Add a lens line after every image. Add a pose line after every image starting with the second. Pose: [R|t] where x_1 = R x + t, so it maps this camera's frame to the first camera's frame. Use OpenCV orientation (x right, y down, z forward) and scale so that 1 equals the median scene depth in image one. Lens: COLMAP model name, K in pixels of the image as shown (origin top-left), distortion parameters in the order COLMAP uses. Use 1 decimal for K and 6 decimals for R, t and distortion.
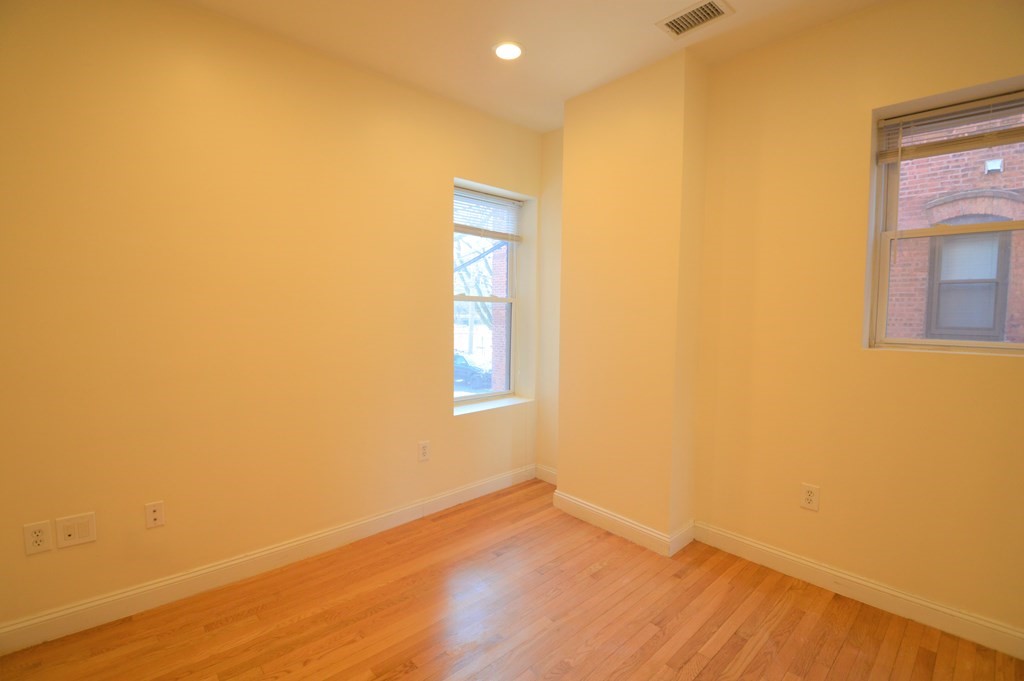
lens RADIAL K [[471.1, 0, 512.0], [0, 471.1, 340.5], [0, 0, 1]] dist [-0.002892, -0.013051]
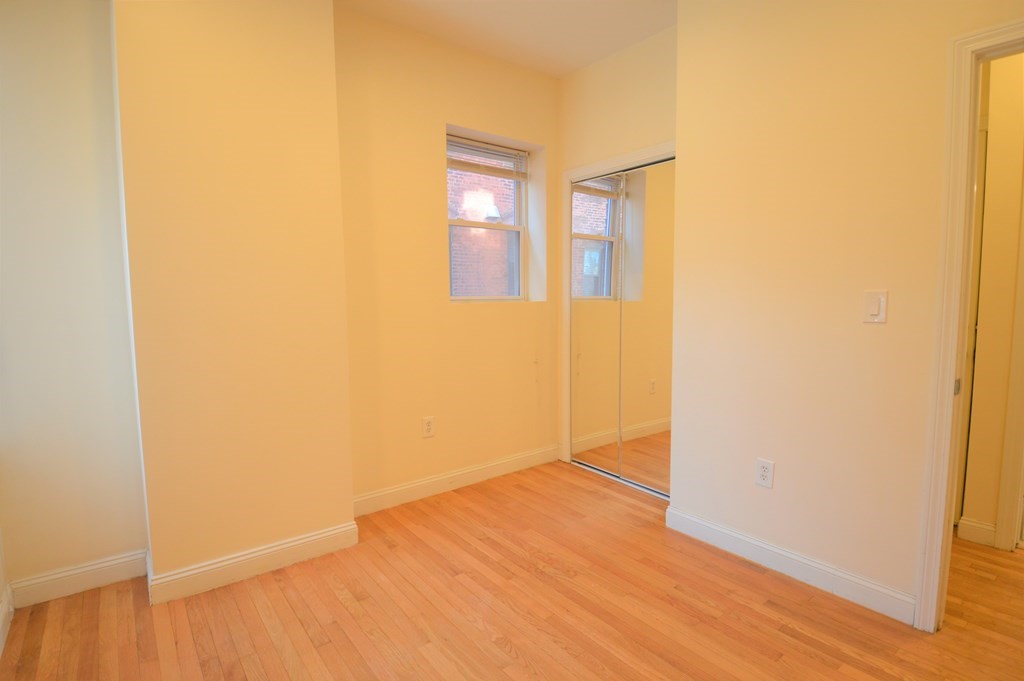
lens RADIAL K [[494.2, 0, 512.0], [0, 494.2, 340.5], [0, 0, 1]] dist [-0.031407, -0.000529]
pose [[0.069764, -0.096158, 0.992918, -0.619595], [0.081504, 0.992565, 0.090397, 0.008098], [-0.994228, 0.074620, 0.077082, 0.669250]]
